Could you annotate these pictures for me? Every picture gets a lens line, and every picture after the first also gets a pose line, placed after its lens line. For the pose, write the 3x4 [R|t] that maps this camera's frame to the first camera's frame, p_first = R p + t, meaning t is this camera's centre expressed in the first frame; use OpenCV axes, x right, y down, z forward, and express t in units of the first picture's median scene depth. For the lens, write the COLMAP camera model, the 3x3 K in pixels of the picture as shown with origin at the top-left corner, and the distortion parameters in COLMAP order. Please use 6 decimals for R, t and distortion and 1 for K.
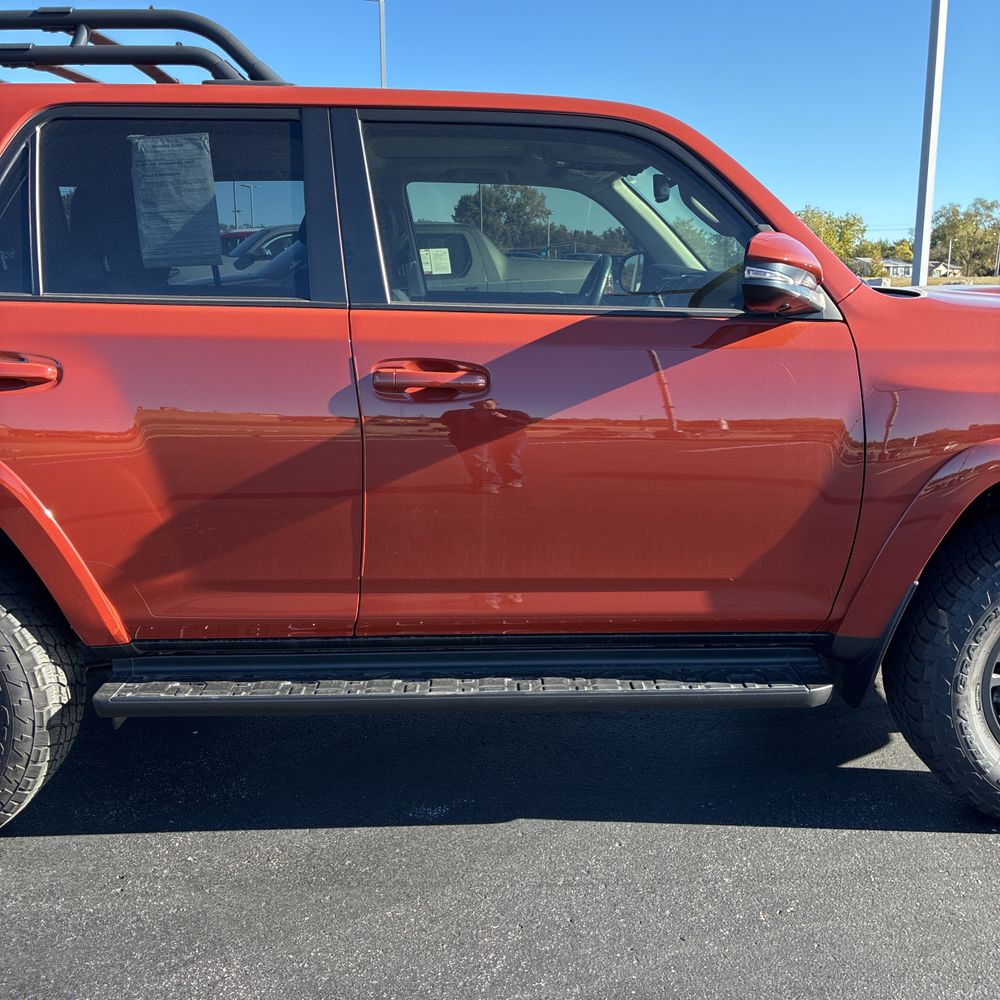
lens RADIAL K [[1036.7, 0, 500.0], [0, 1036.7, 500.0], [0, 0, 1]] dist [0.036955, 0.010958]
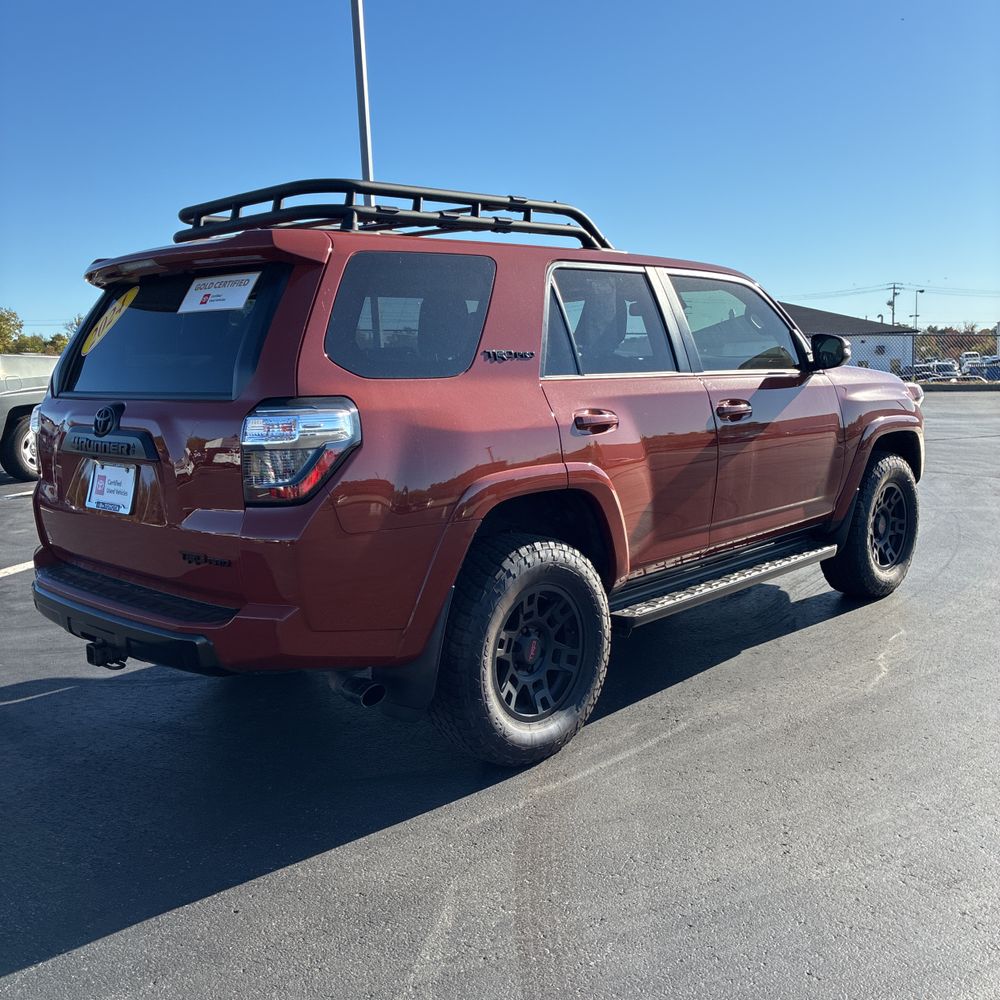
lens RADIAL K [[1036.7, 0, 500.0], [0, 1036.7, 500.0], [0, 0, 1]] dist [0.036955, 0.010958]
pose [[0.726133, -0.124960, 0.676104, -1.598249], [0.183003, 0.983000, -0.014863, -0.003245], [-0.662752, 0.134522, 0.736657, -0.089417]]
